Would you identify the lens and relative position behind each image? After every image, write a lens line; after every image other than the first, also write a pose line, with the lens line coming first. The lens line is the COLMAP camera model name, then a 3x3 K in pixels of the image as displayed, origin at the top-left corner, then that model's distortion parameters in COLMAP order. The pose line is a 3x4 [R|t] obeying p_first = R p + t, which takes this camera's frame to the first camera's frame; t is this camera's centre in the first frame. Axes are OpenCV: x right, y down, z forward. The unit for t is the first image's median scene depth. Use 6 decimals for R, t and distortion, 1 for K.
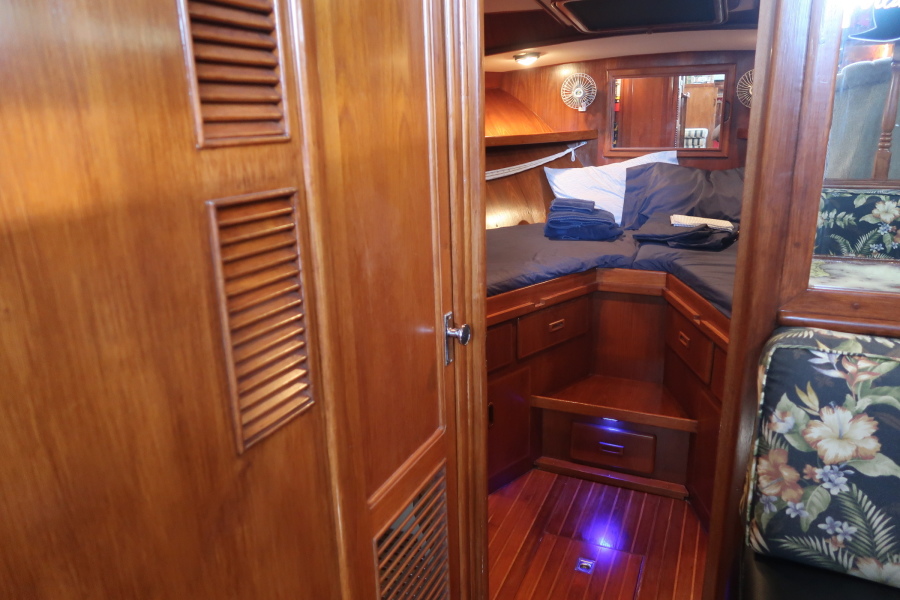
lens RADIAL K [[621.4, 0, 448.9], [0, 621.4, 304.2], [0, 0, 1]] dist [-0.009618, -0.008244]
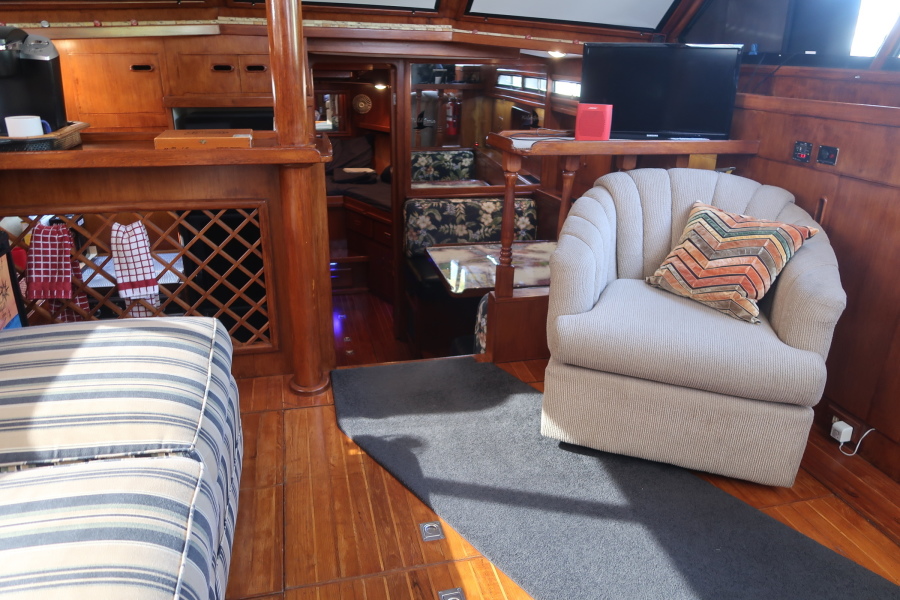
lens RADIAL K [[621.4, 0, 446.1], [0, 621.4, 301.1], [0, 0, 1]] dist [-0.009618, -0.008244]
pose [[0.790883, -0.180662, 0.584693, -1.829417], [0.130977, 0.983263, 0.126648, 0.221915], [-0.597787, -0.023583, 0.801308, -2.517912]]
